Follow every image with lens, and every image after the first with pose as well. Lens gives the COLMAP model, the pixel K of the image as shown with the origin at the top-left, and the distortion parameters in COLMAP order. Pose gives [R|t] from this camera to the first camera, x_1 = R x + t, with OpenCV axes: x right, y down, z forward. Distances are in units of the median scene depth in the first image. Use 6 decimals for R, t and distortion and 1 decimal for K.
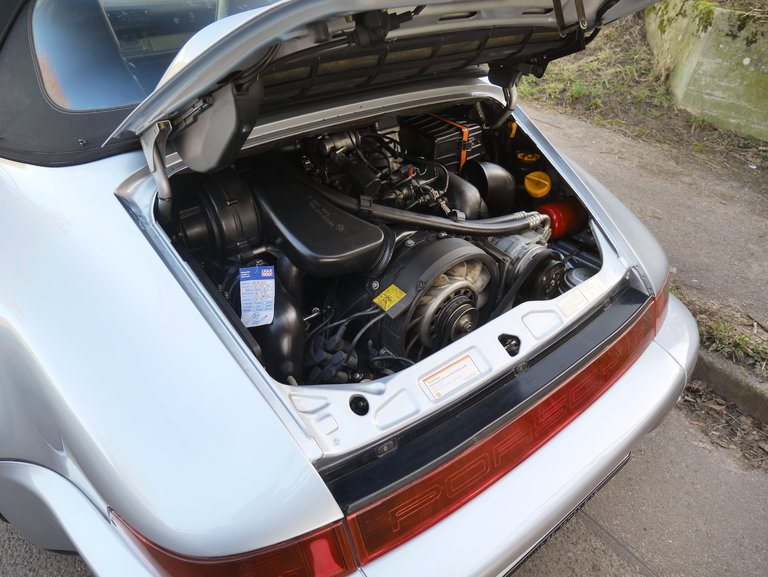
lens RADIAL K [[542.0, 0, 382.1], [0, 542.0, 285.5], [0, 0, 1]] dist [-0.047751, 0.012895]
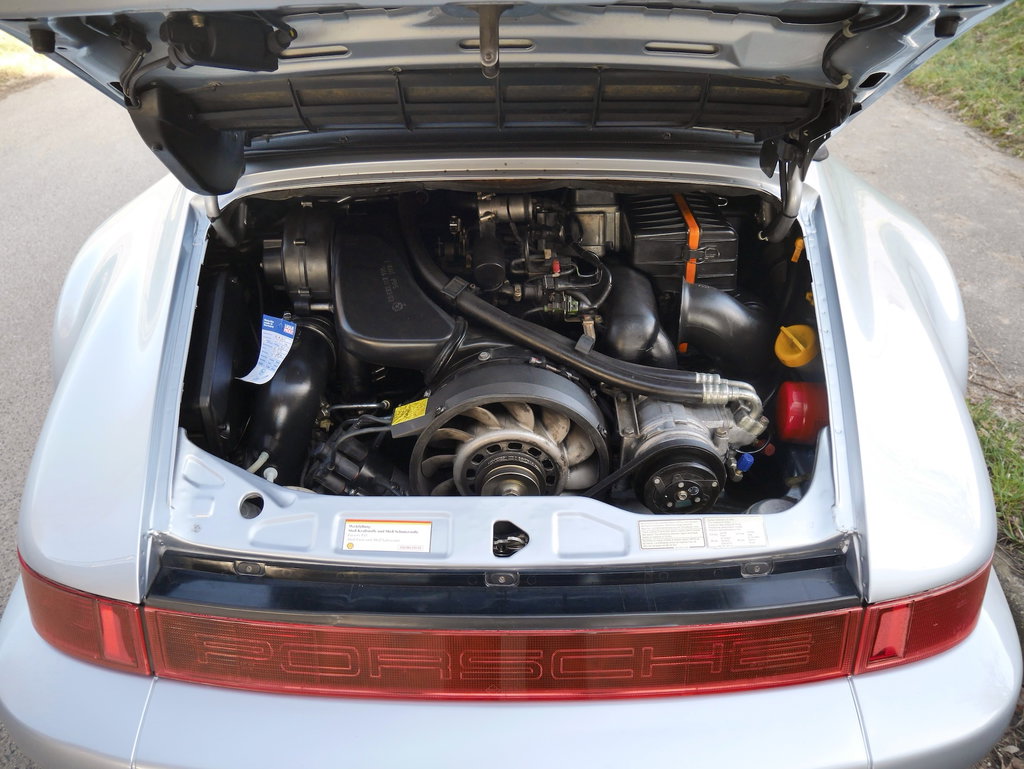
lens RADIAL K [[722.7, 0, 509.6], [0, 722.7, 384.4], [0, 0, 1]] dist [-0.047751, 0.012895]
pose [[0.771652, 0.321583, -0.548760, 0.659364], [-0.338834, 0.937993, 0.073221, -0.133763], [0.538280, 0.129437, 0.832767, 0.241585]]
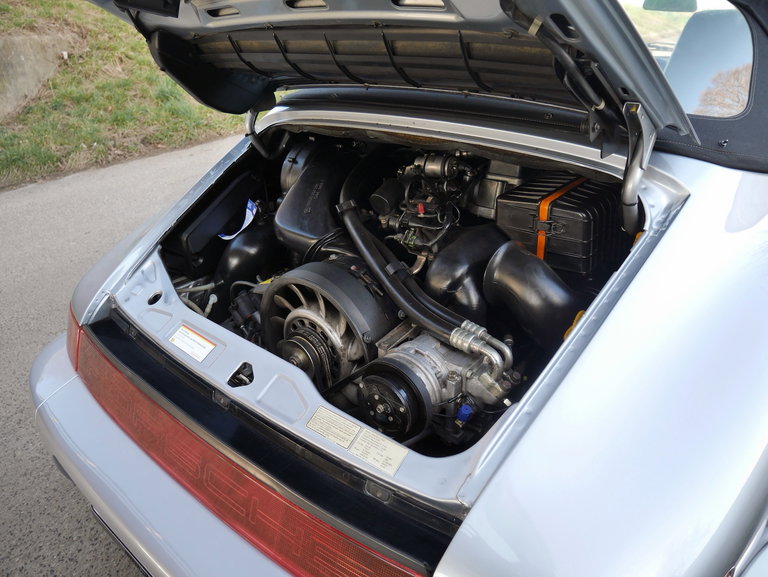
lens RADIAL K [[542.0, 0, 381.9], [0, 542.0, 290.3], [0, 0, 1]] dist [-0.047751, 0.012895]
pose [[0.189529, 0.416747, -0.889045, 0.978789], [-0.540122, 0.800401, 0.260050, -0.341937], [0.819967, 0.430906, 0.376794, 0.797945]]
